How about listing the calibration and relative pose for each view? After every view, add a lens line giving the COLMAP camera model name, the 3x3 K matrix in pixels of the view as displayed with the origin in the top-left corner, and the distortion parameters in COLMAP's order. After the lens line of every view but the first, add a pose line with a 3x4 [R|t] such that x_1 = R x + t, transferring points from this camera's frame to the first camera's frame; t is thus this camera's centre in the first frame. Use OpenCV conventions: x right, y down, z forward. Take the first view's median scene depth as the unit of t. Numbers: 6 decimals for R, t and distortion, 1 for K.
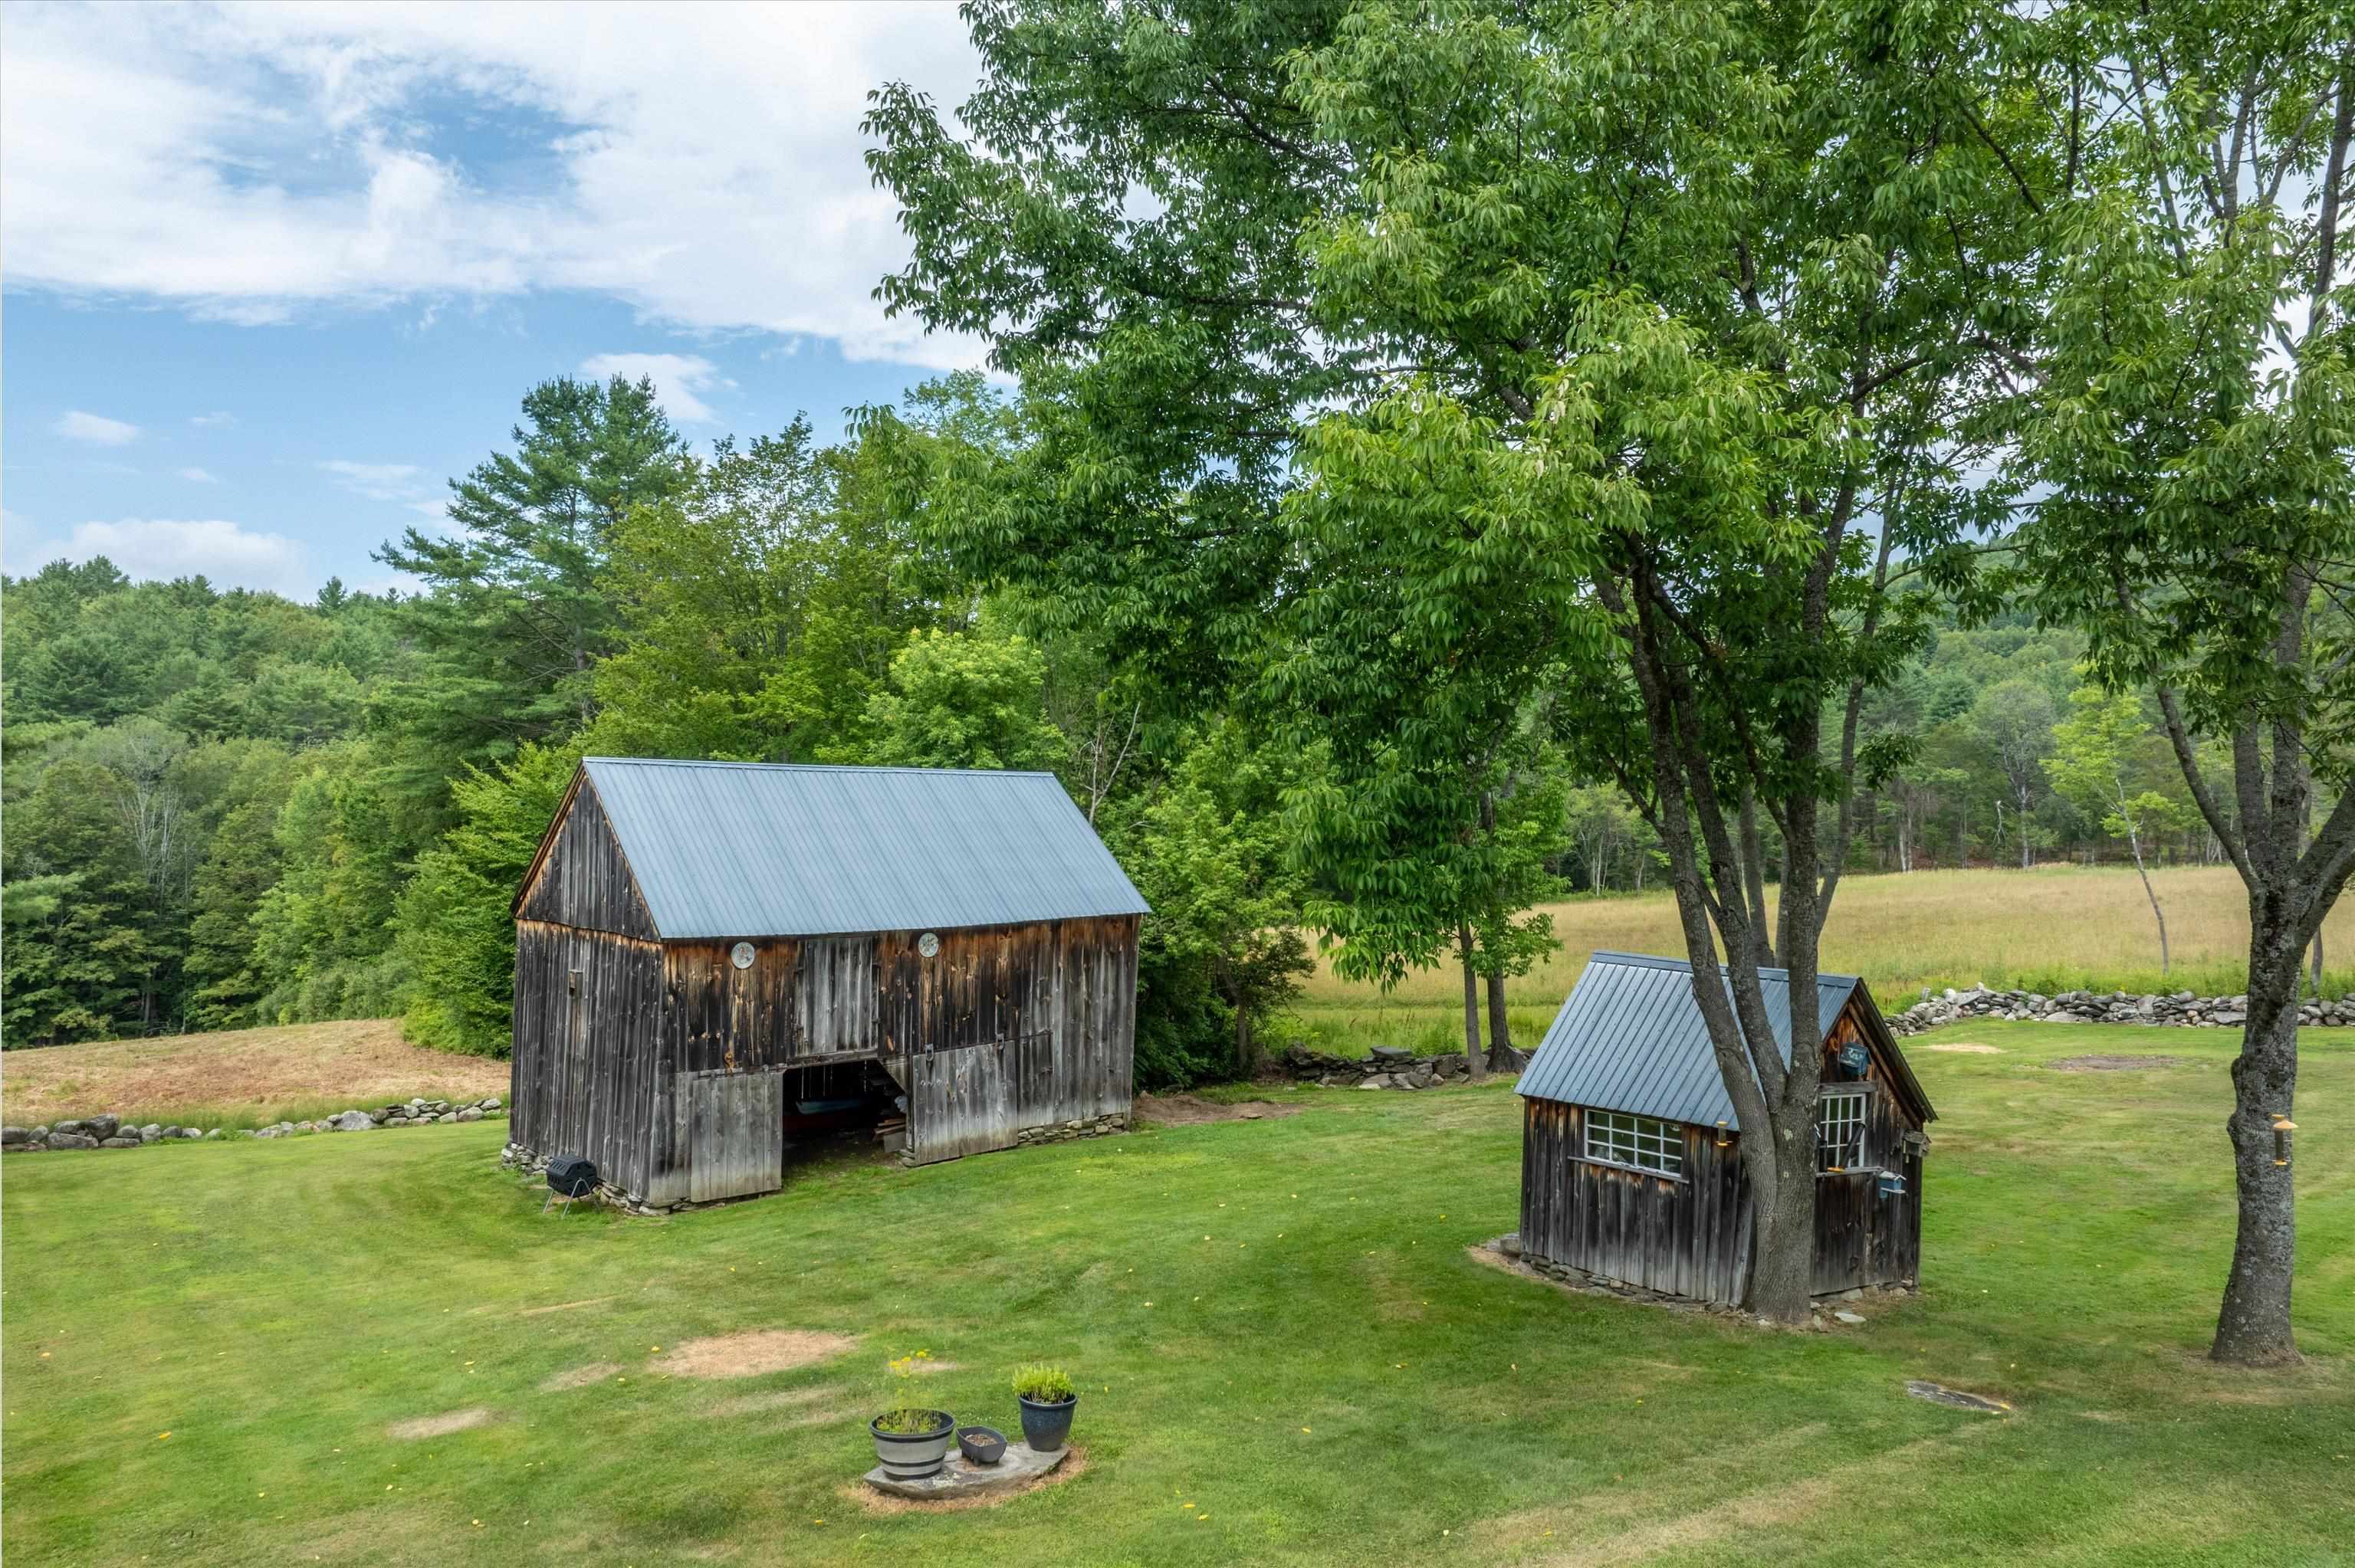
lens RADIAL K [[1611.0, 0, 1194.8], [0, 1611.0, 812.4], [0, 0, 1]] dist [-0.027993, 0.002942]
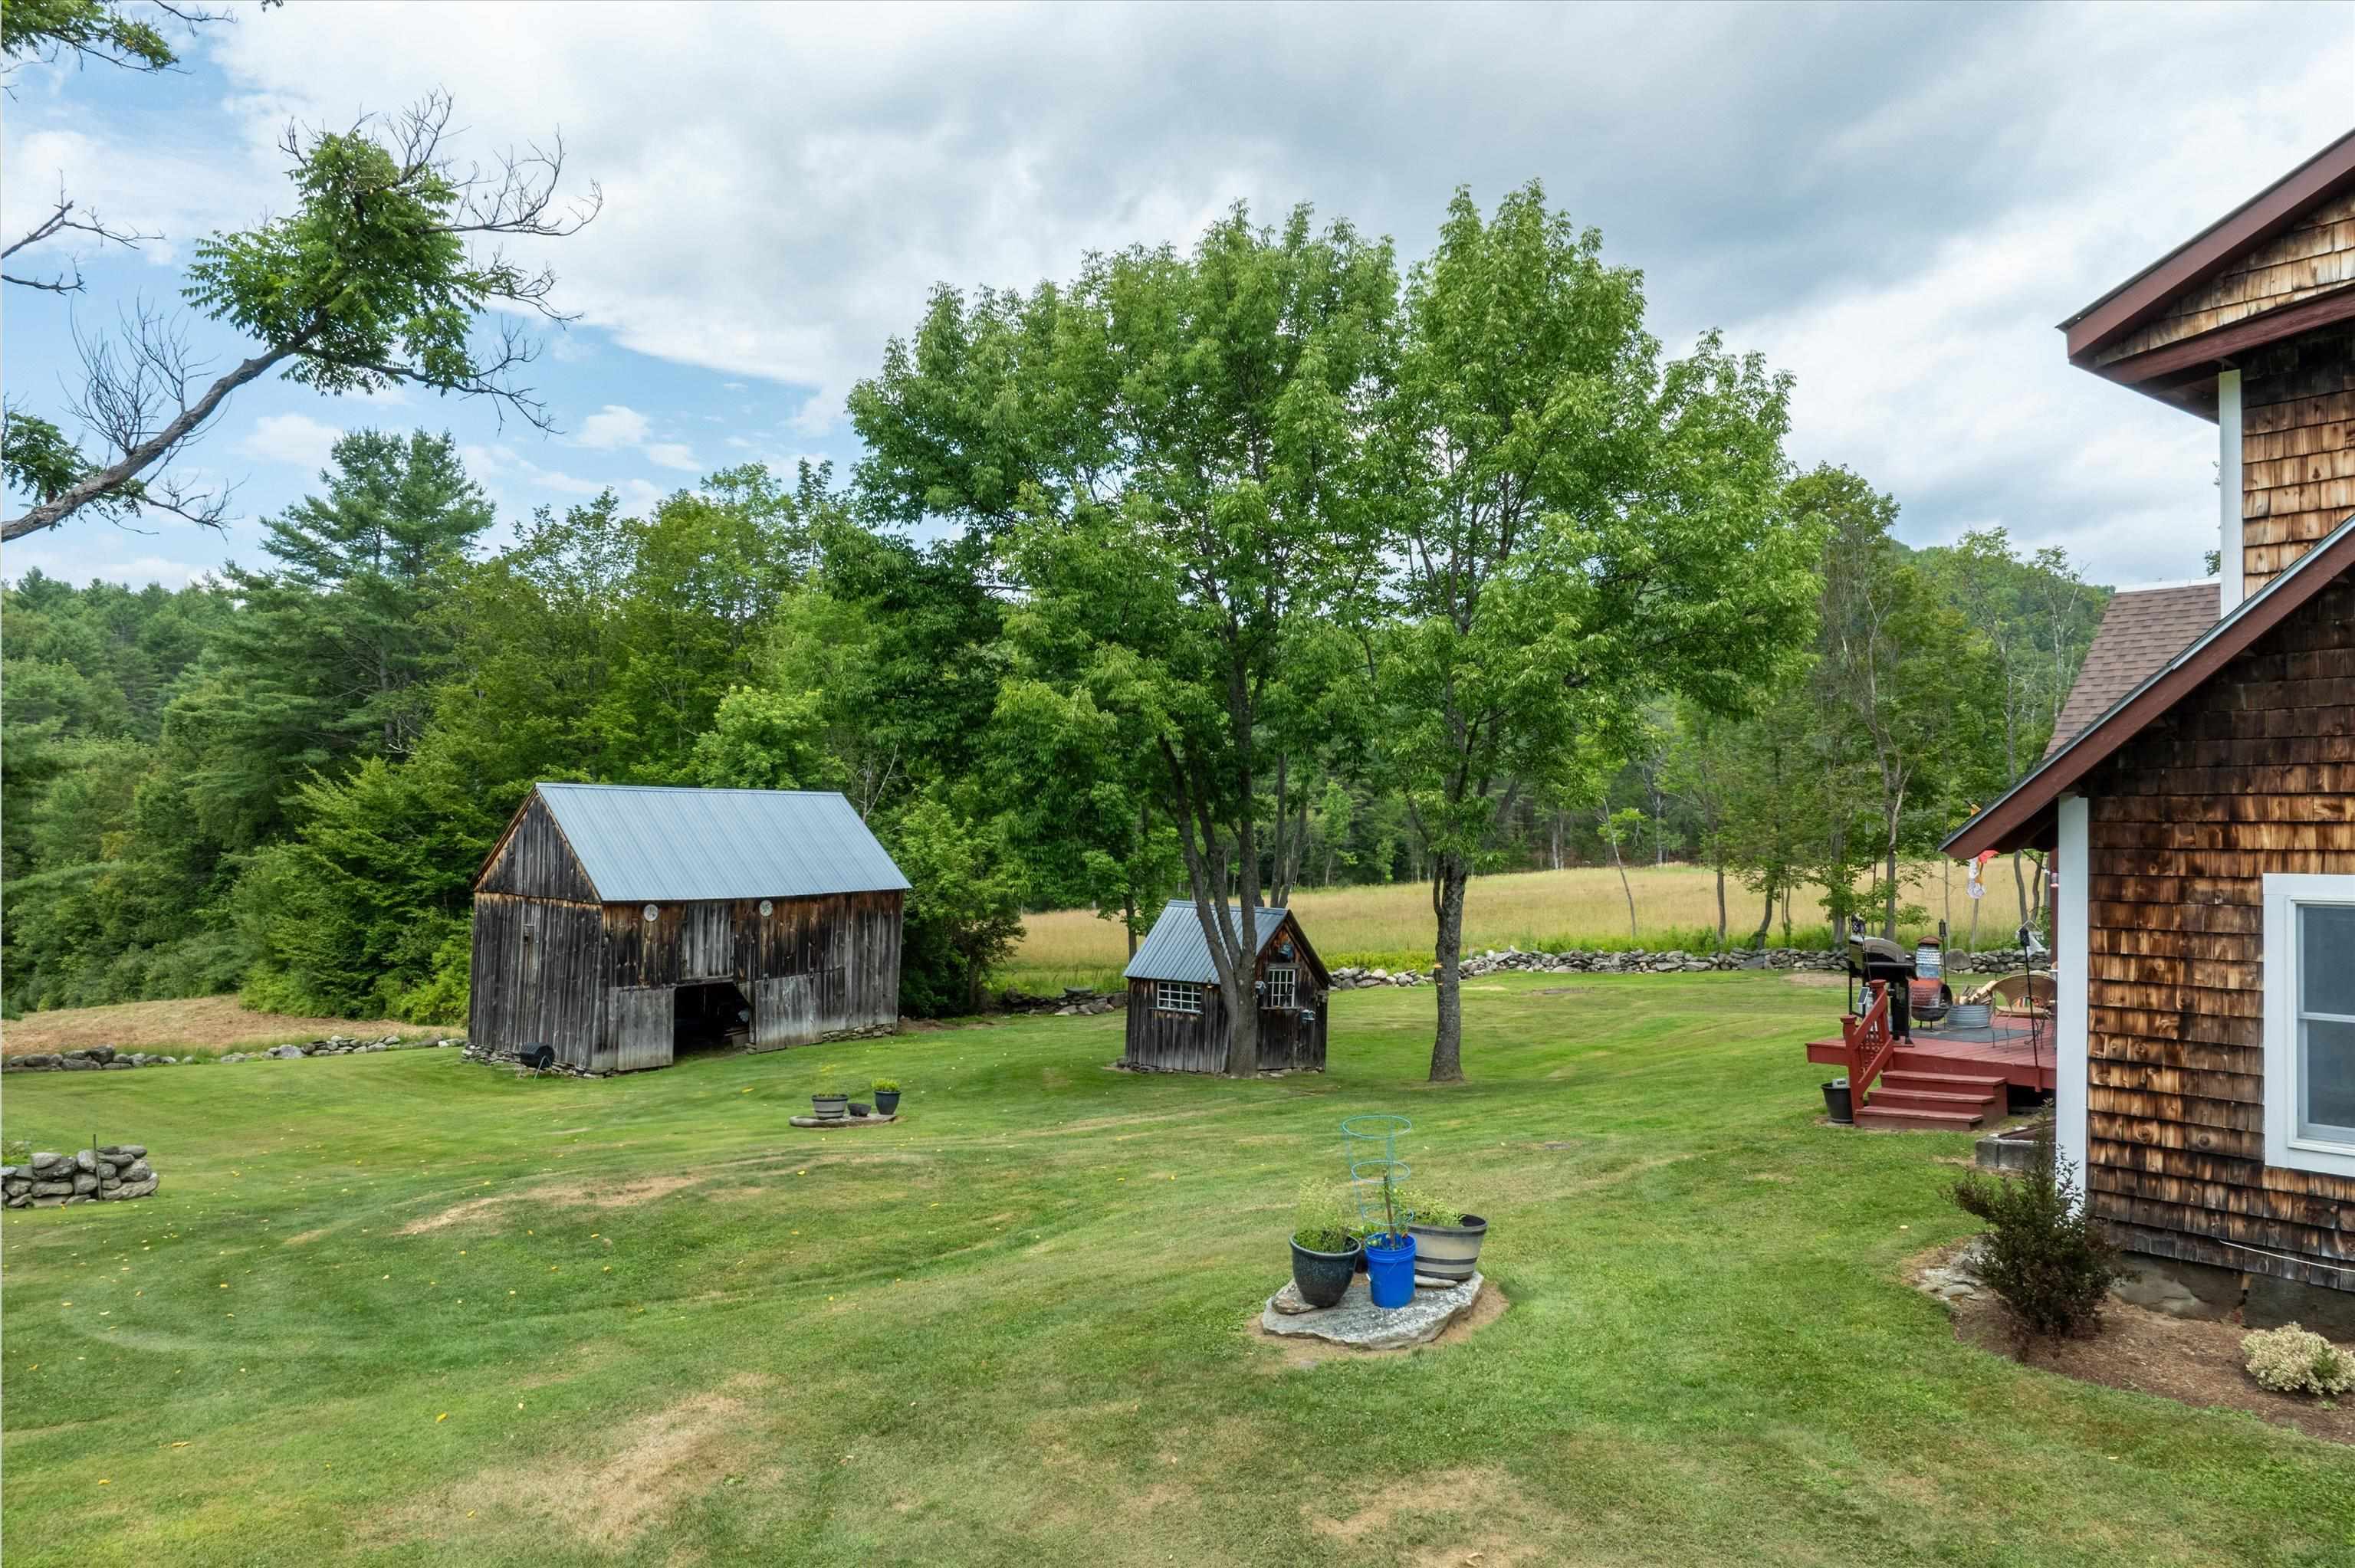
lens RADIAL K [[1611.0, 0, 1169.2], [0, 1611.0, 822.3], [0, 0, 1]] dist [-0.027993, 0.002942]
pose [[0.988147, 0.005290, 0.153419, -0.020538], [-0.006169, 0.999967, 0.005252, -0.007976], [-0.153386, -0.006136, 0.988147, -0.506516]]
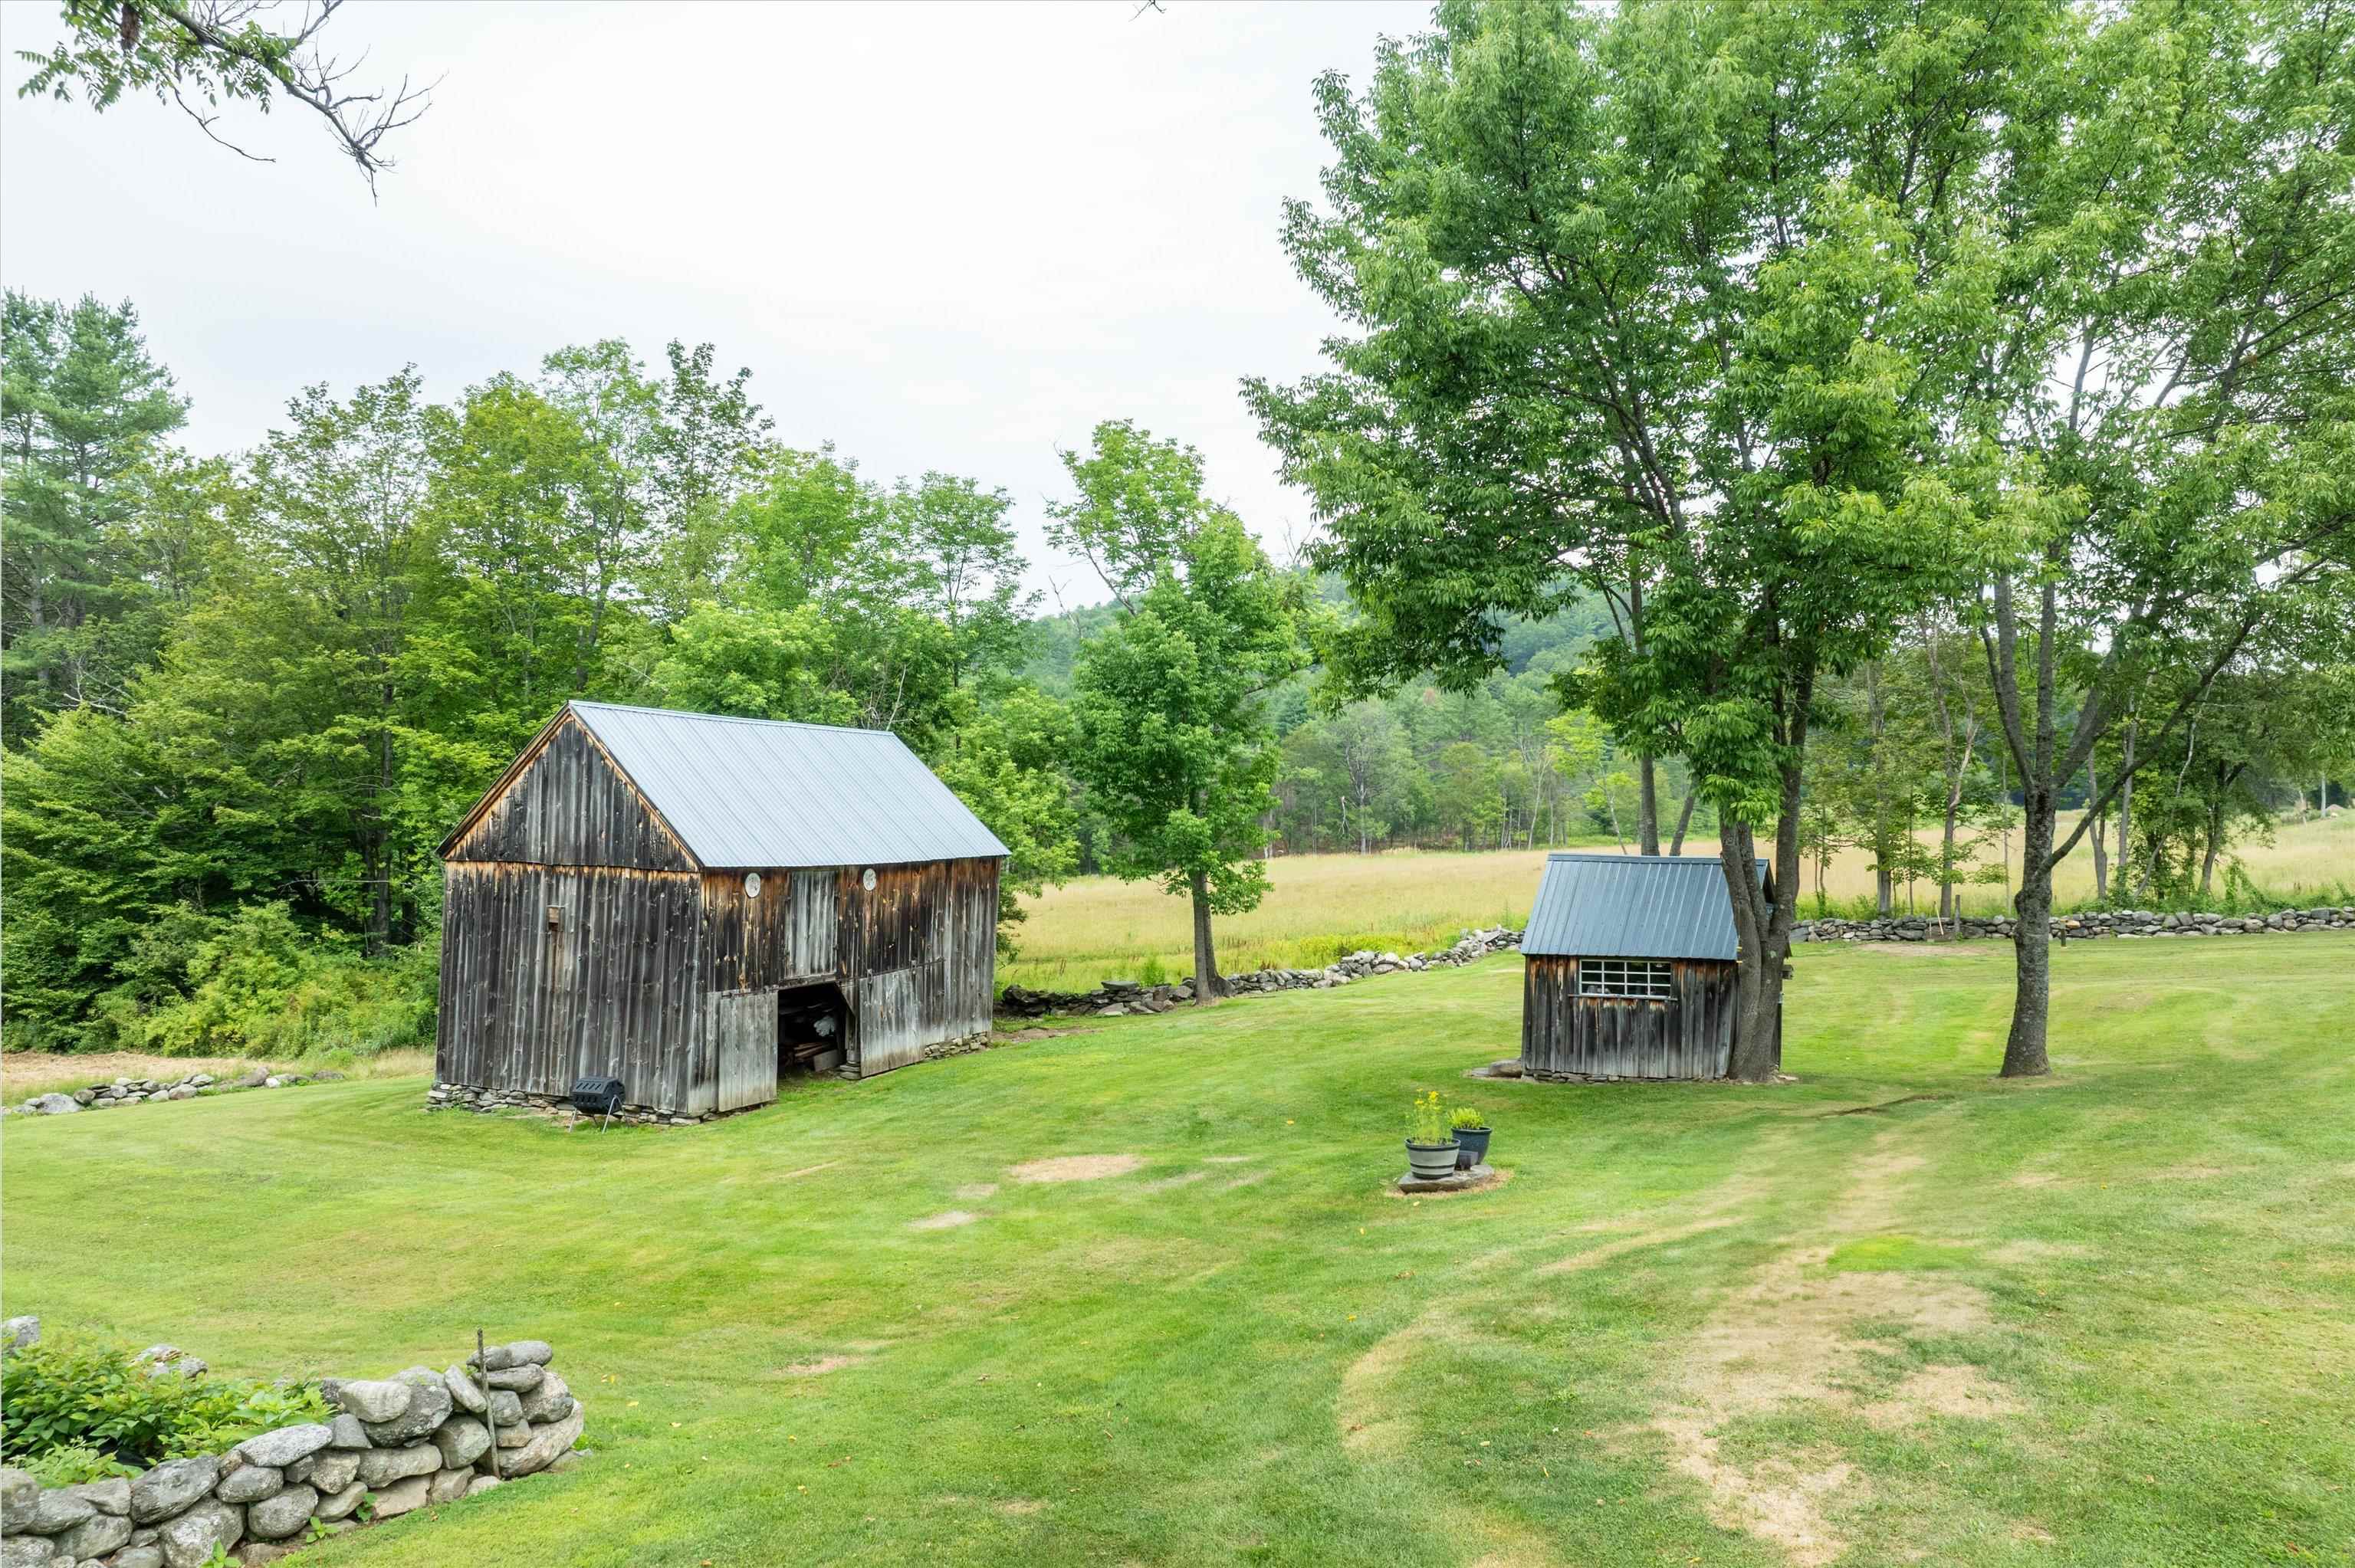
lens RADIAL K [[1611.0, 0, 1148.0], [0, 1611.0, 824.6], [0, 0, 1]] dist [-0.027993, 0.002942]
pose [[0.926596, -0.000426, 0.376057, -0.368416], [-0.002324, 0.999974, 0.006858, 0.033214], [-0.376050, -0.007229, 0.926571, -0.093015]]
